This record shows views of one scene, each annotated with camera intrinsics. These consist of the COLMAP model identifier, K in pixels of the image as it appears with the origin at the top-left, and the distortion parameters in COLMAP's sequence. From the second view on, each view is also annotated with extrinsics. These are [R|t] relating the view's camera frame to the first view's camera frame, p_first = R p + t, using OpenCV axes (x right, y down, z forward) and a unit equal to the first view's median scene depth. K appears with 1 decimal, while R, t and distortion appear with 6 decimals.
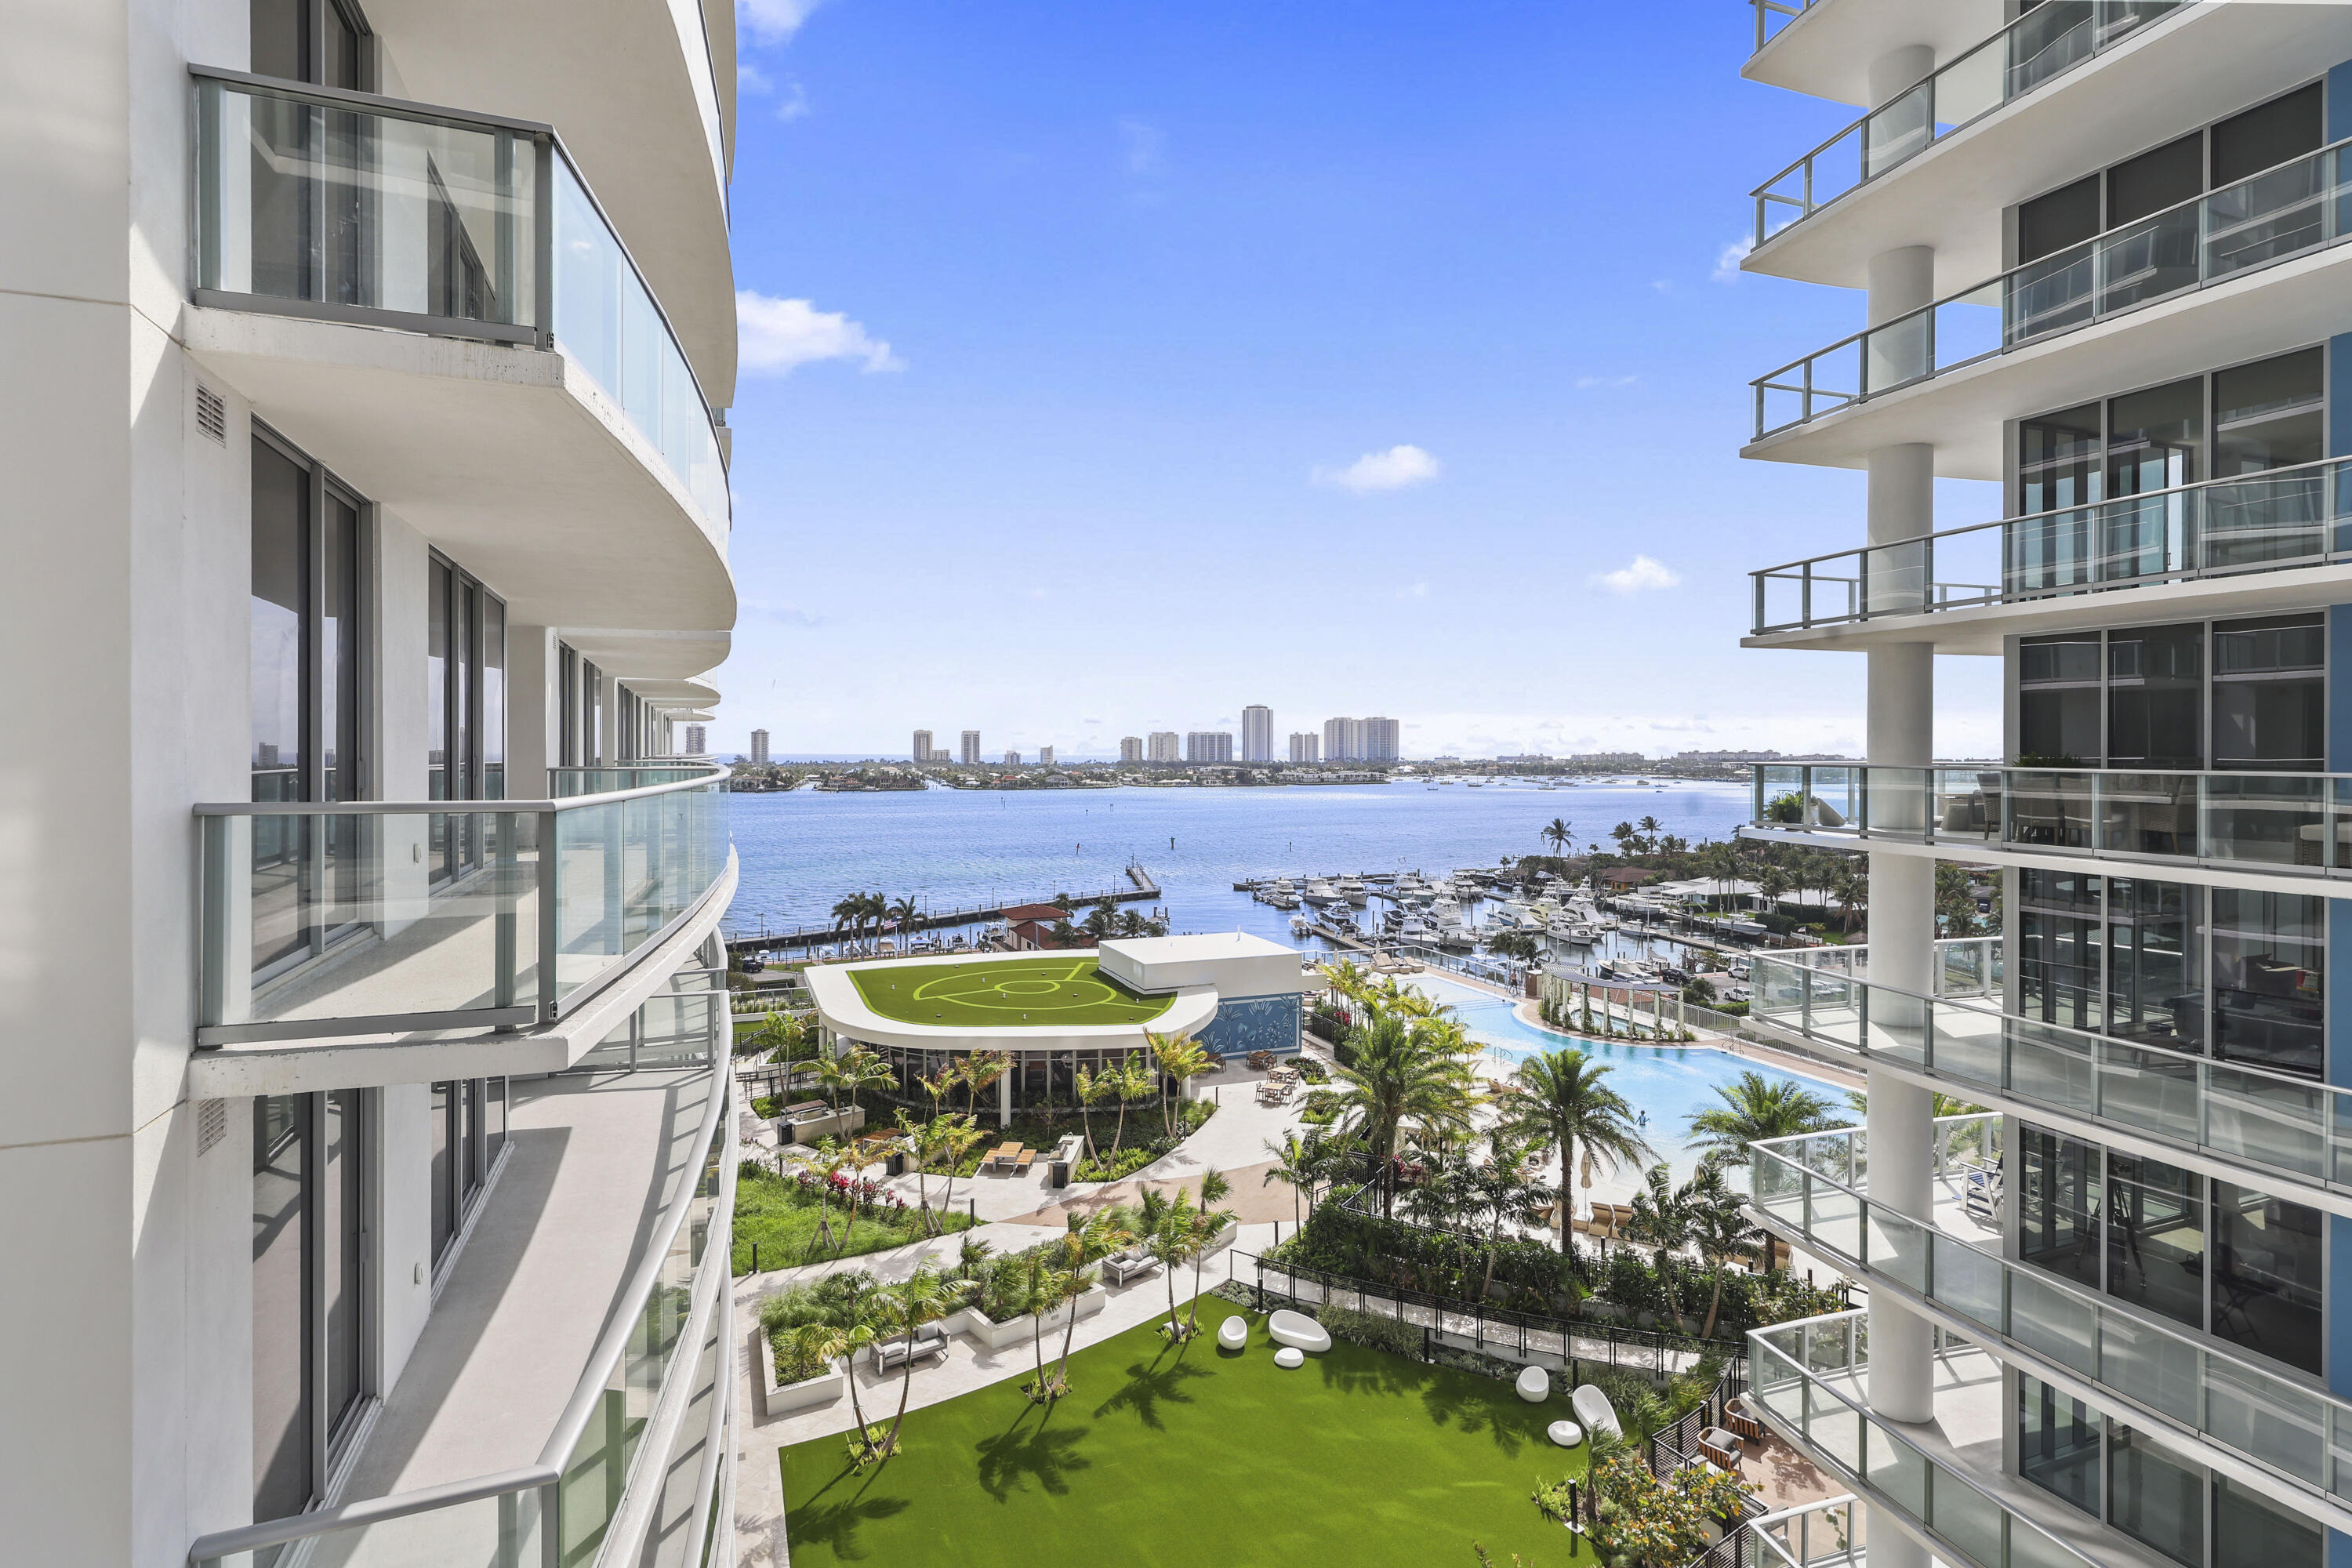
lens RADIAL K [[1166.8, 0, 1170.4], [0, 1166.8, 751.9], [0, 0, 1]] dist [0.012483, 0.000513]
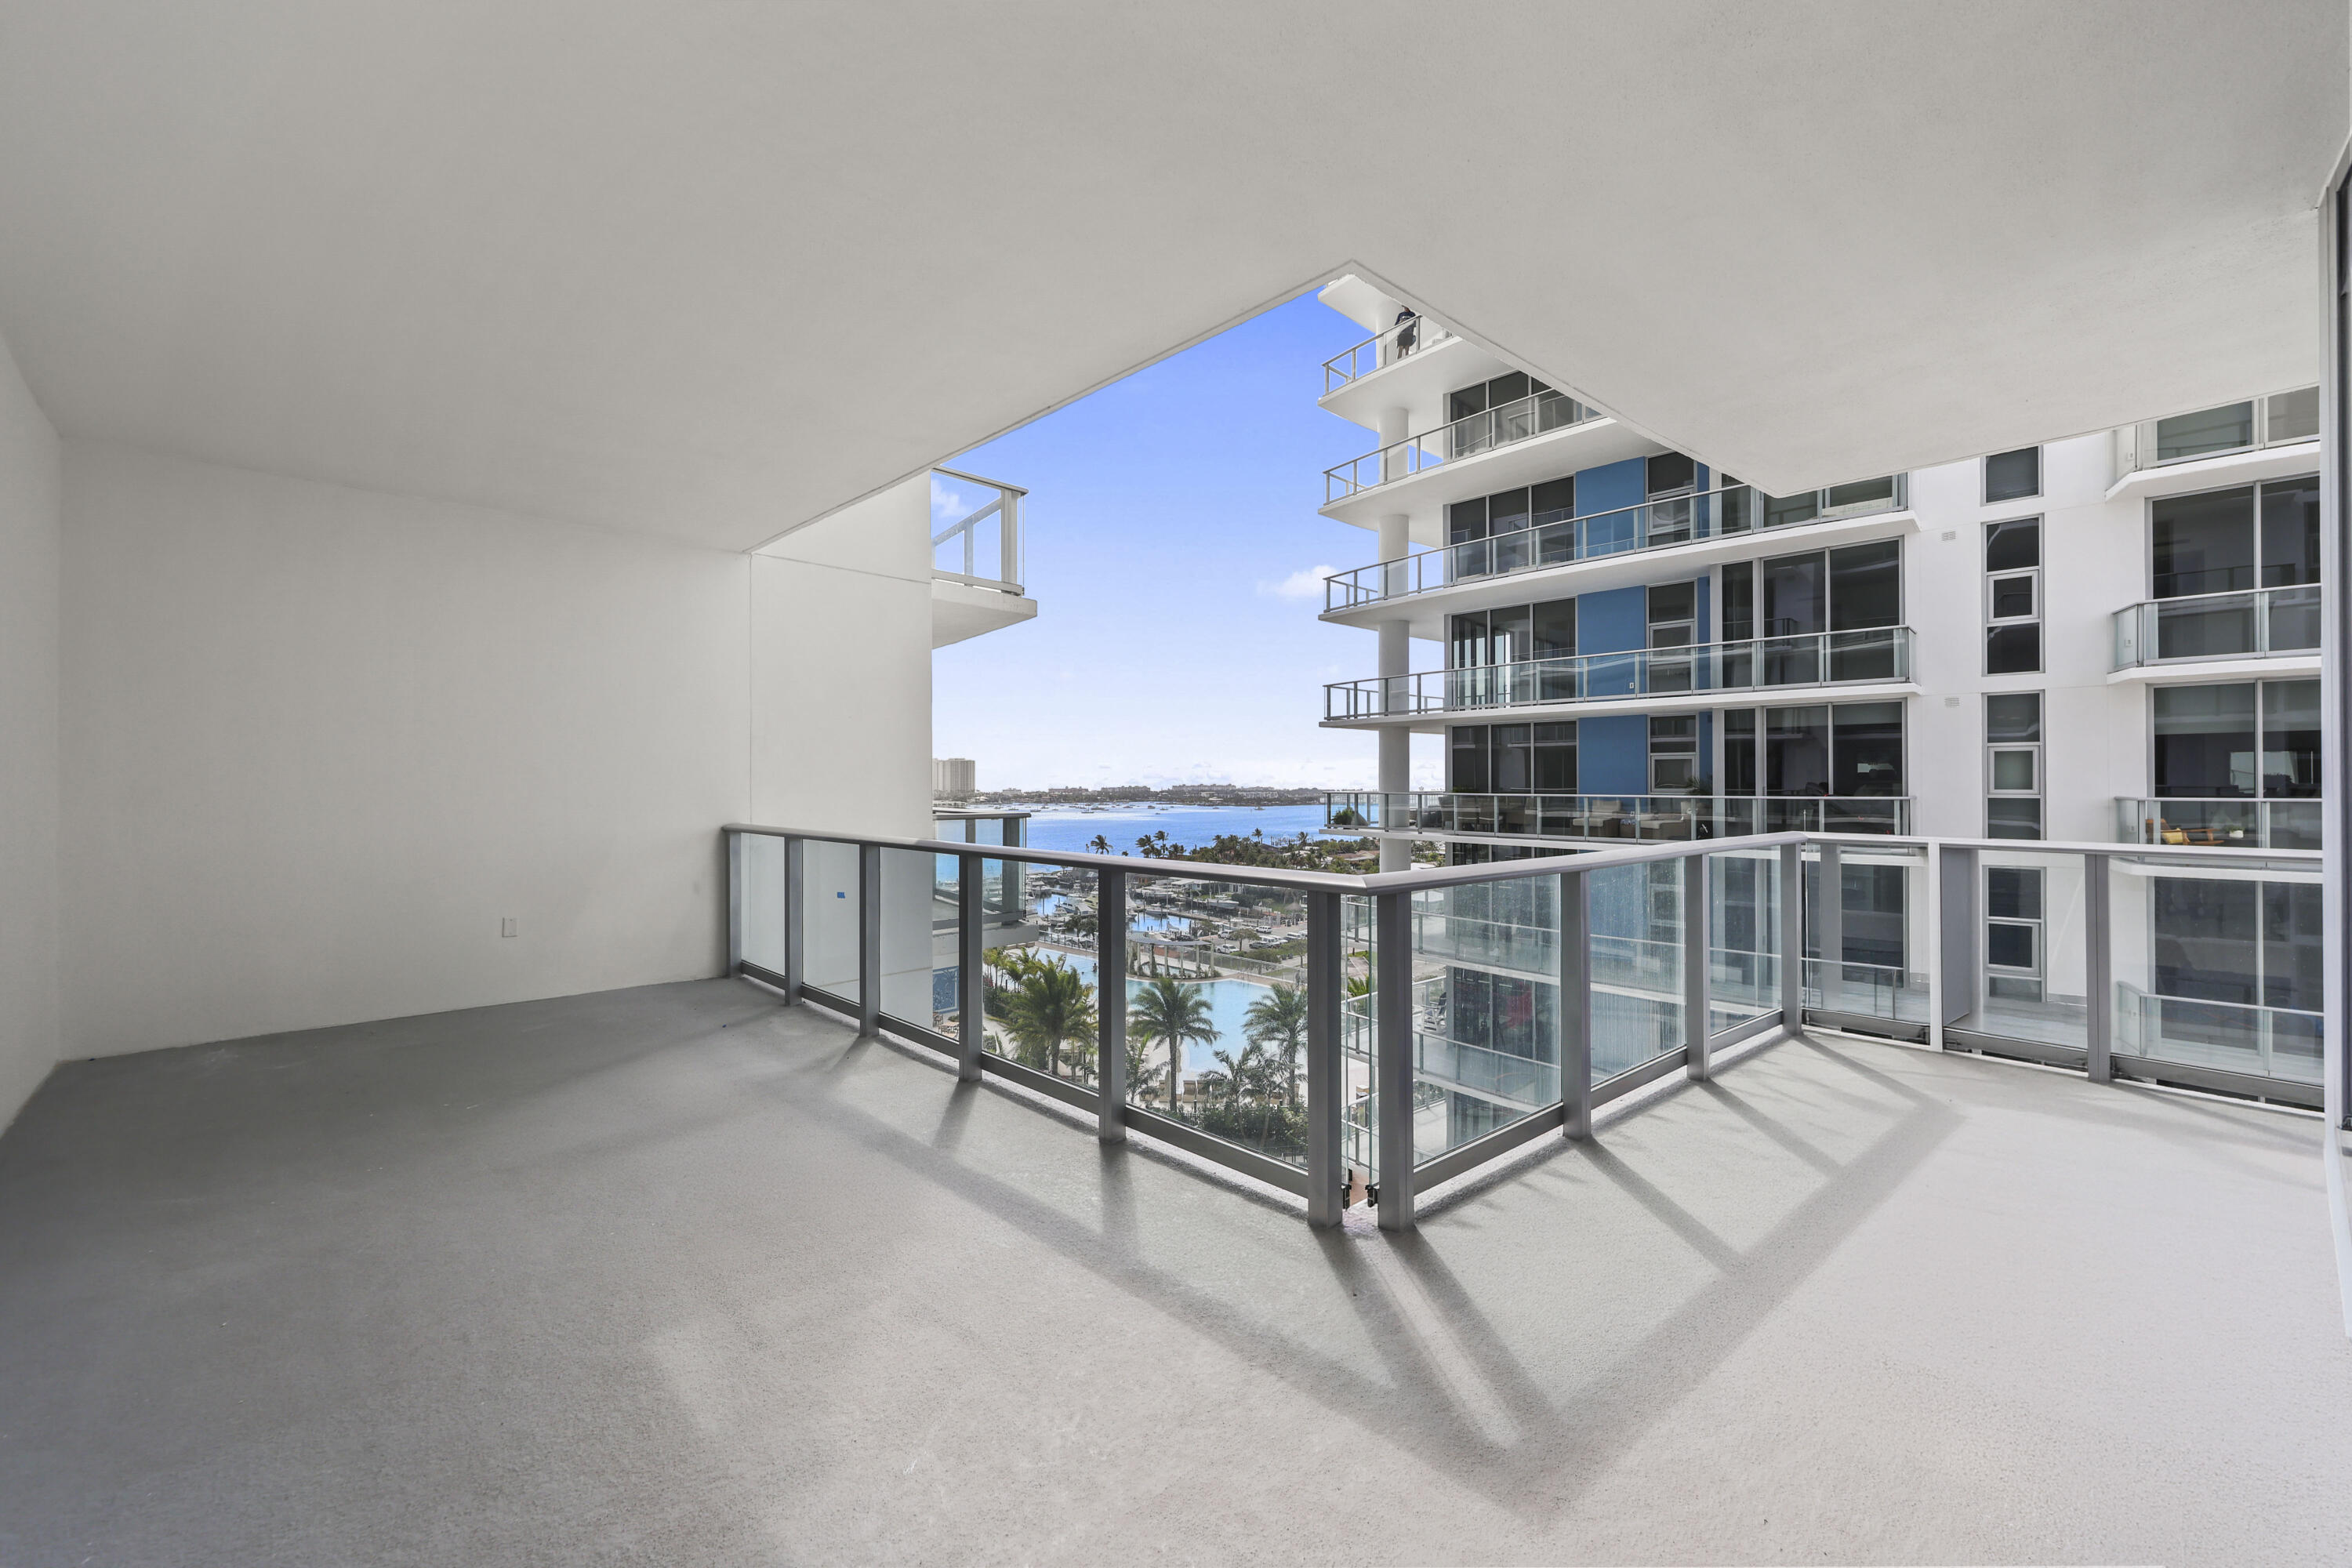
lens RADIAL K [[901.6, 0, 1176.0], [0, 901.6, 784.0], [0, 0, 1]] dist [-0.000687, -0.000031]
pose [[0.914493, -0.000352, 0.404602, -0.077587], [0.001067, 0.999998, -0.001542, -0.000657], [-0.404601, 0.001842, 0.914492, -0.045648]]
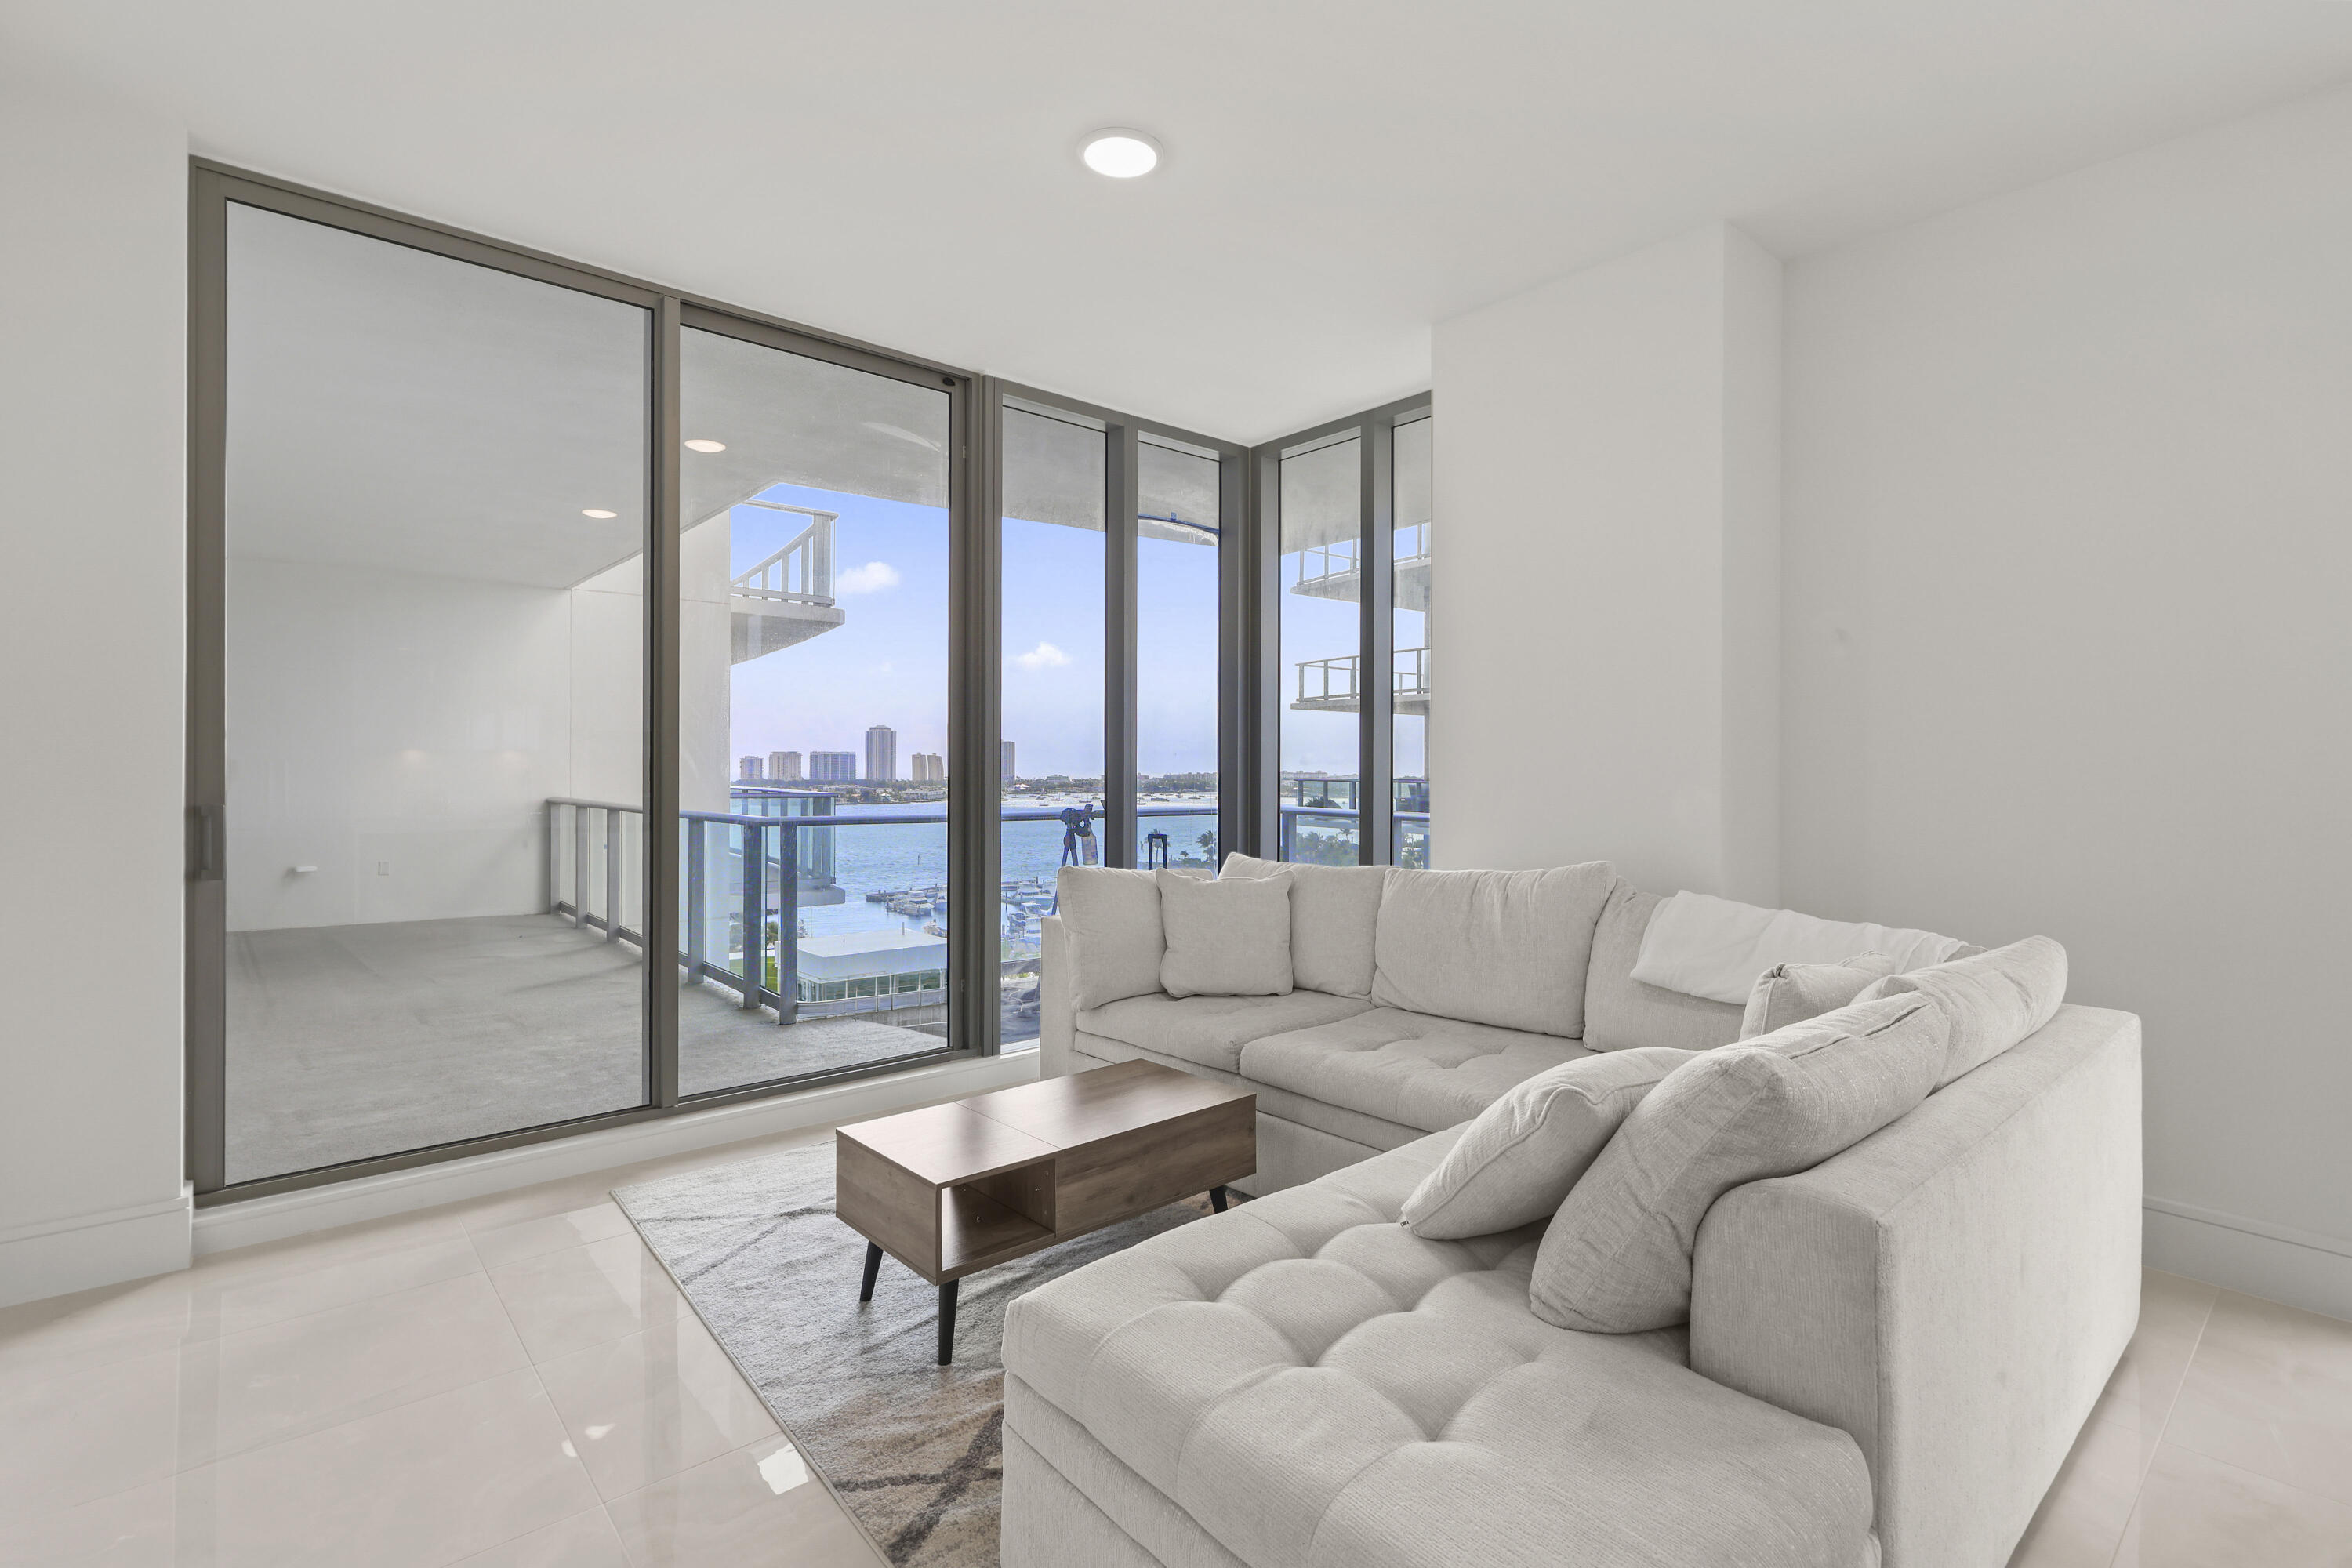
lens RADIAL K [[1075.8, 0, 1175.8], [0, 1075.8, 772.2], [0, 0, 1]] dist [0.000206, -0.000036]
pose [[0.942499, 0.003028, 0.334194, -0.050134], [-0.003232, 0.999995, 0.000054, -0.000451], [-0.334192, -0.001131, 0.942504, -0.109497]]
